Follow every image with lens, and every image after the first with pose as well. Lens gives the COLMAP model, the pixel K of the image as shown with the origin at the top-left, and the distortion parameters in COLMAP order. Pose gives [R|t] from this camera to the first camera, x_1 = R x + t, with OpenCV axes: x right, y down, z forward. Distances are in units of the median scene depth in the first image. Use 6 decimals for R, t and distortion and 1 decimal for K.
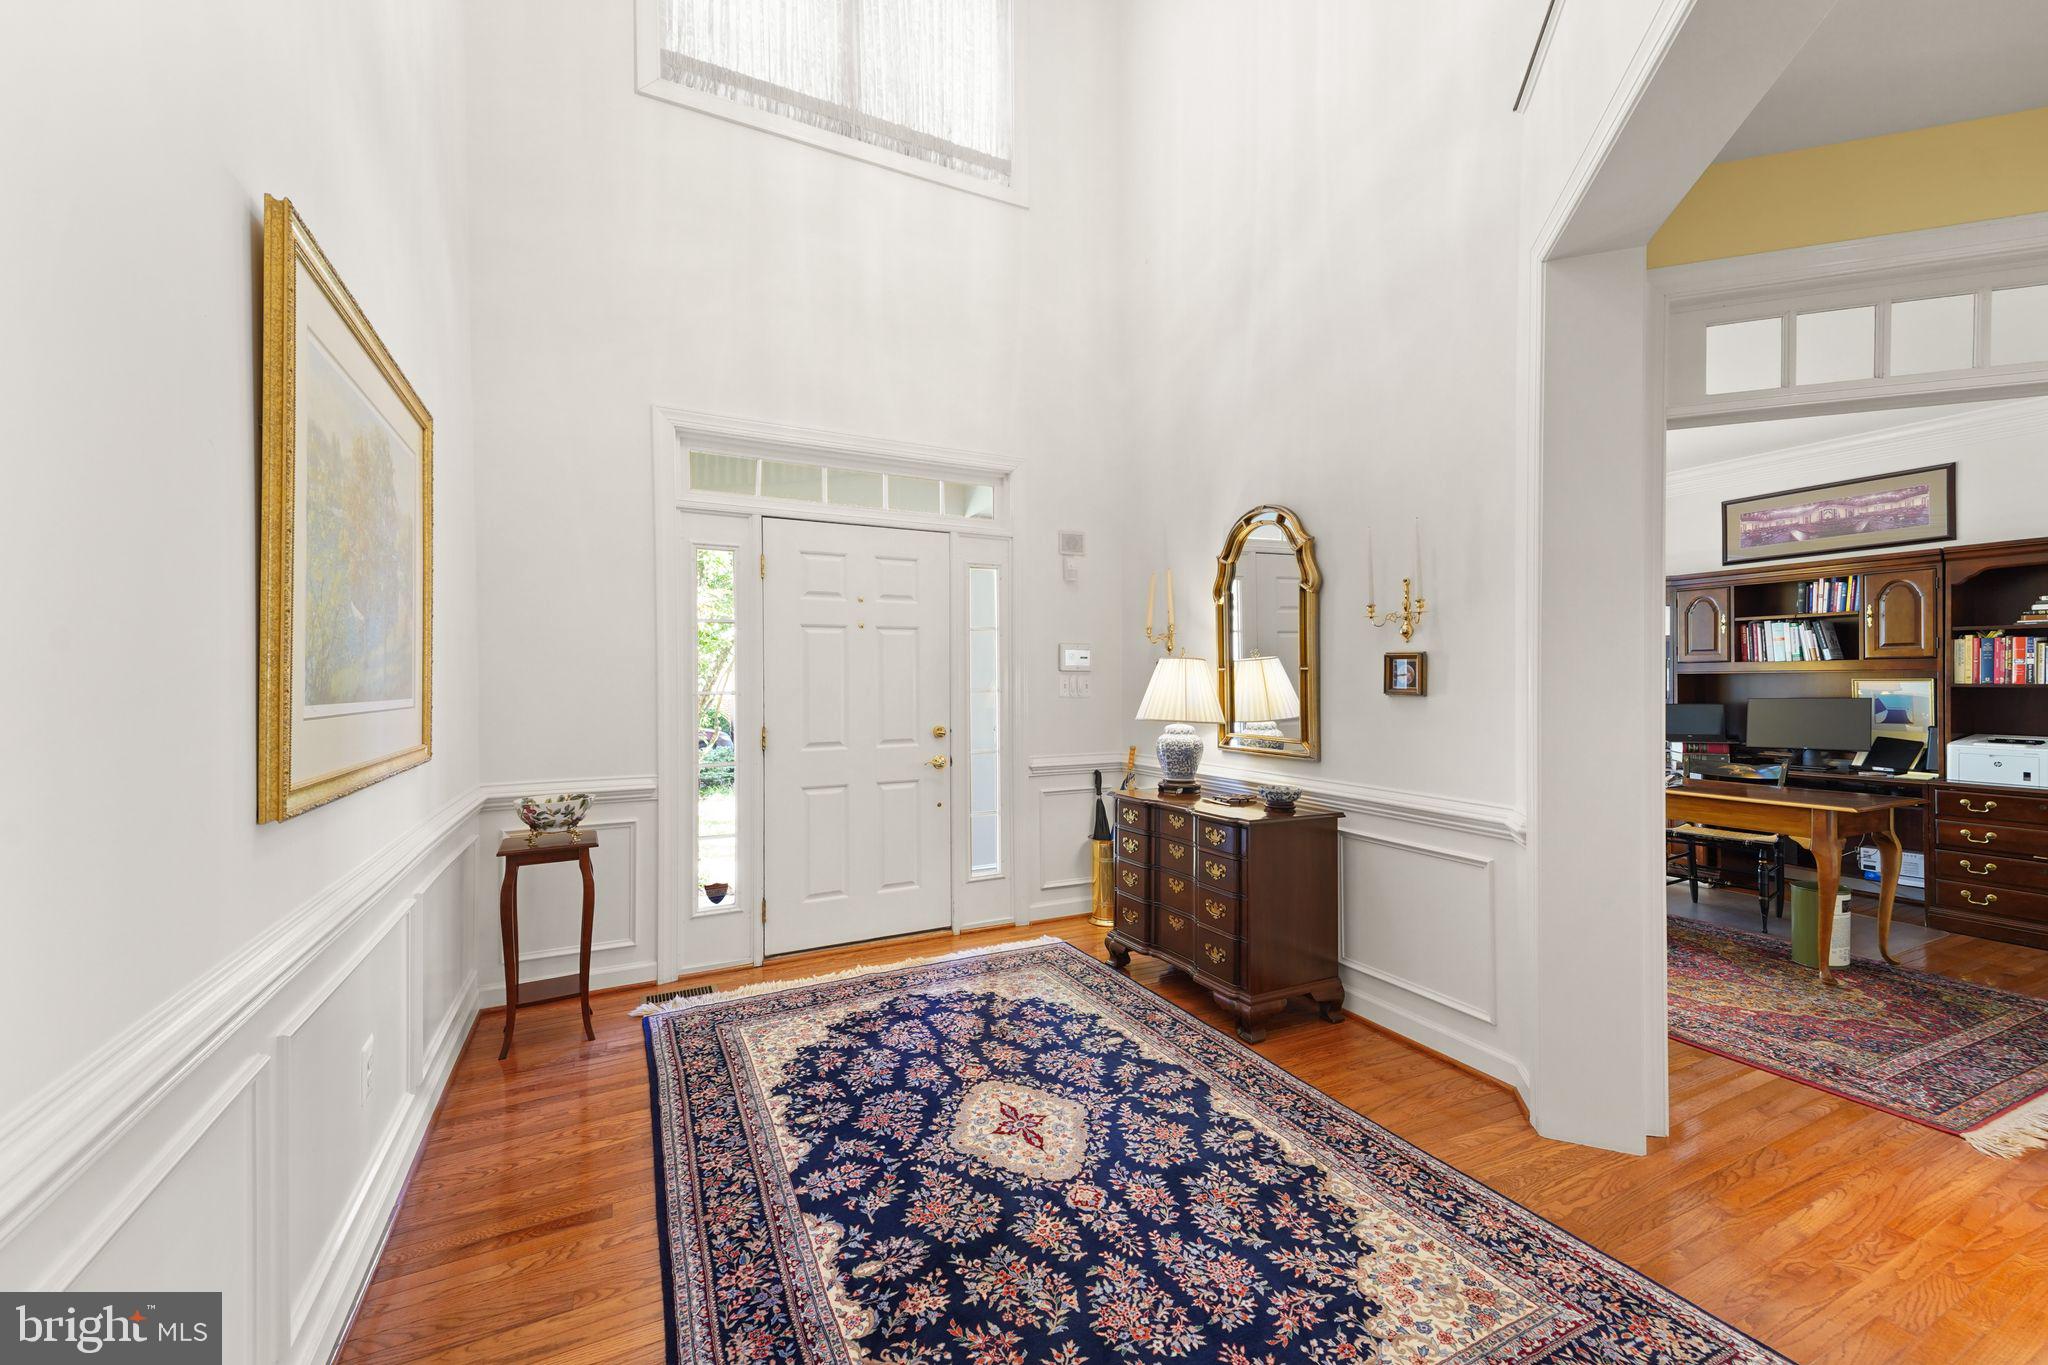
lens RADIAL K [[799.8, 0, 992.1], [0, 799.8, 689.7], [0, 0, 1]] dist [0.001838, -0.004707]
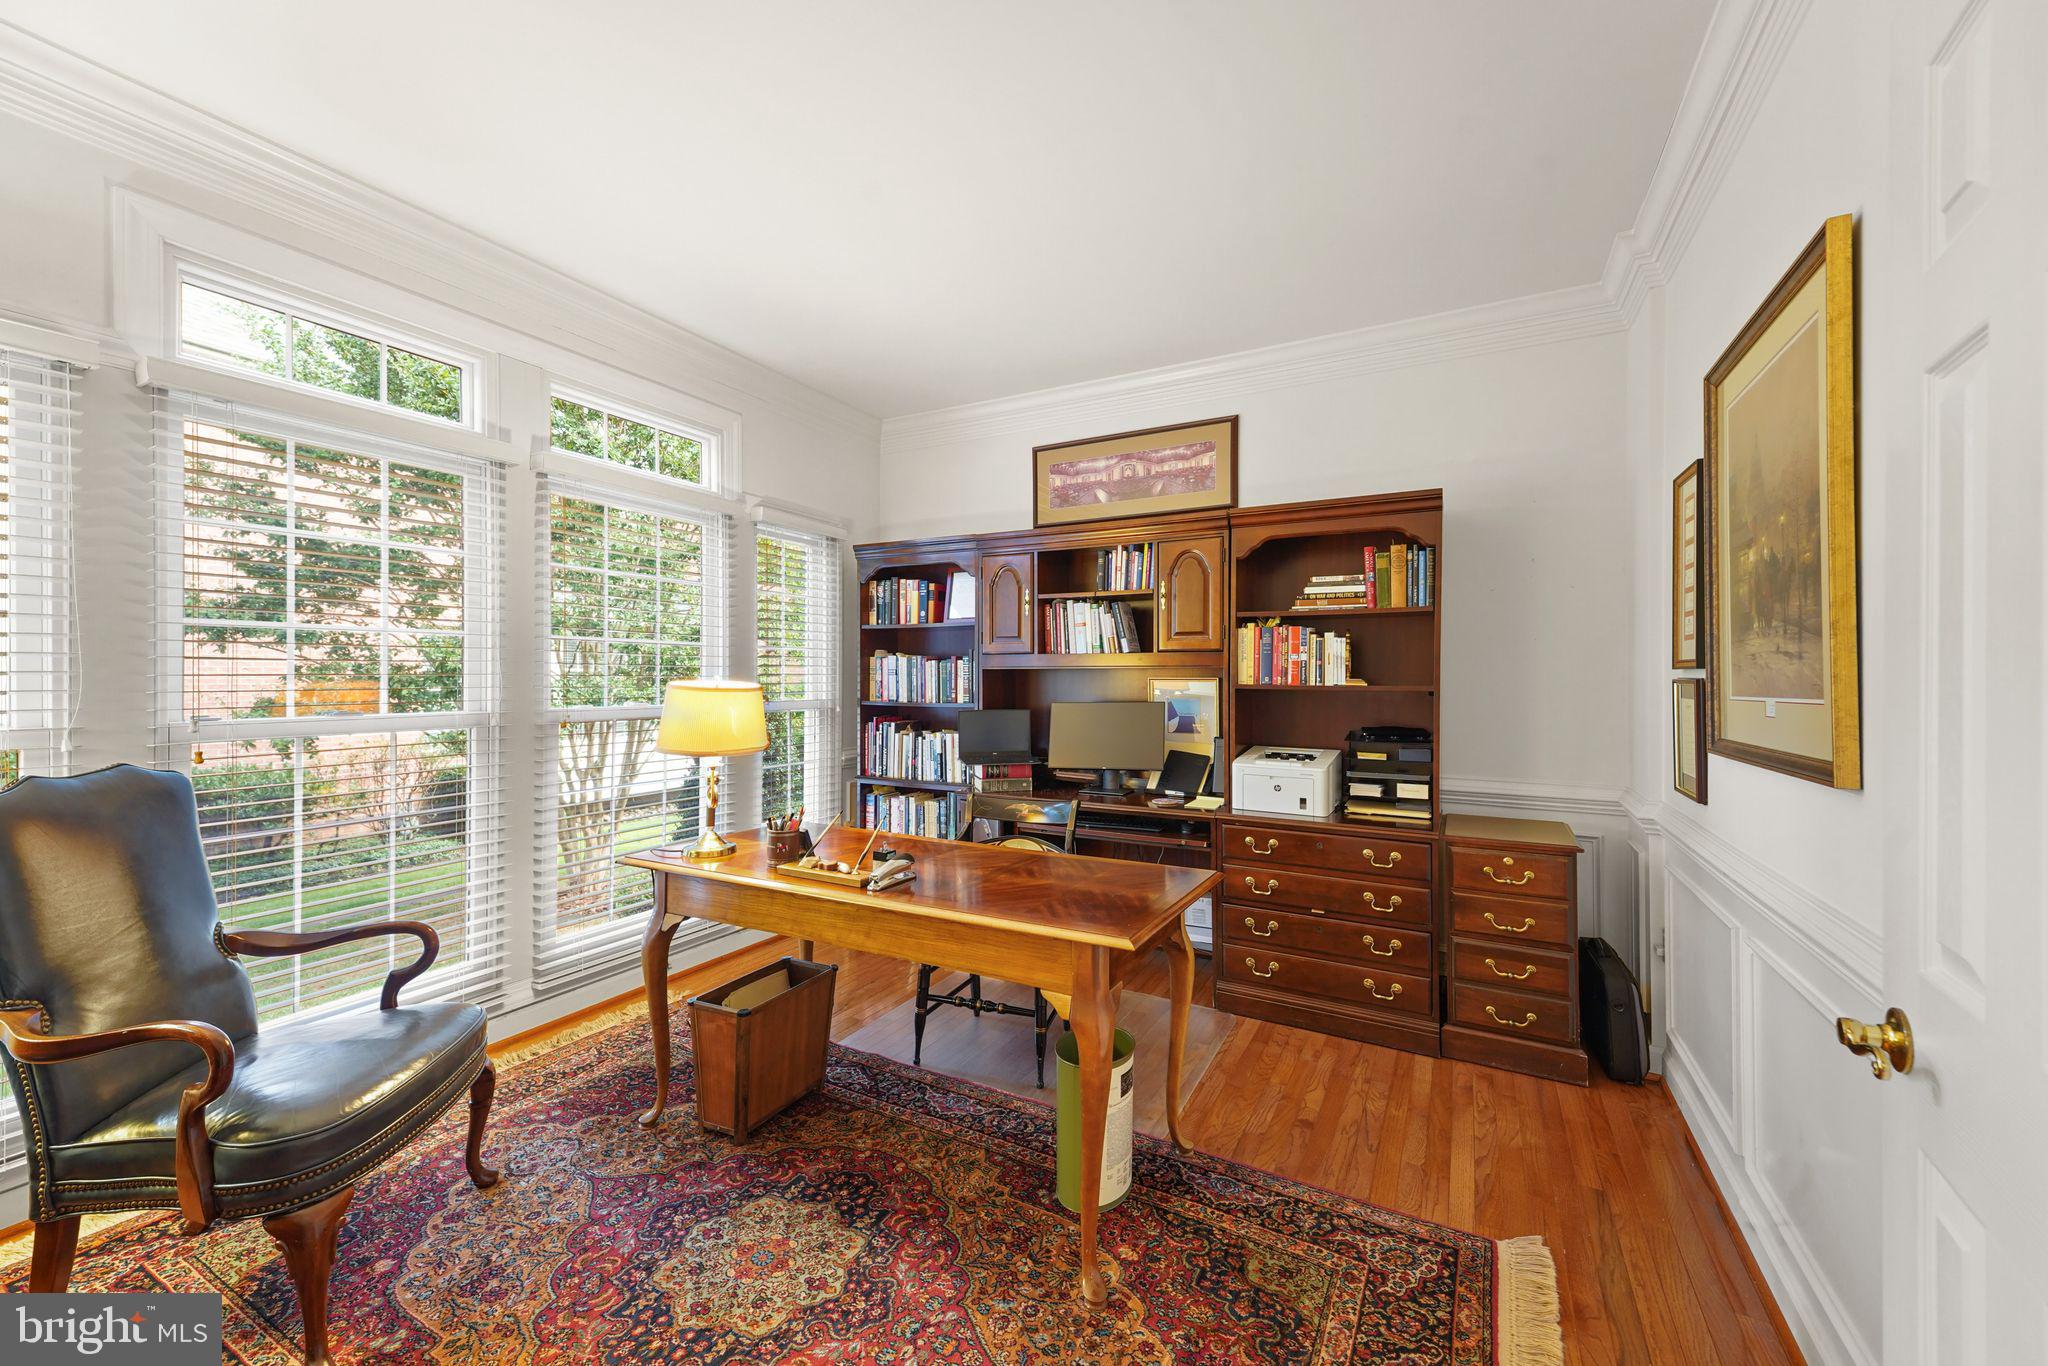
lens RADIAL K [[830.8, 0, 1020.0], [0, 830.8, 688.5], [0, 0, 1]] dist [-0.002266, 0.000068]
pose [[0.793215, 0.000143, 0.608942, 0.485472], [-0.002741, 0.999991, 0.003336, -0.005082], [-0.608936, -0.004316, 0.793208, 0.430673]]
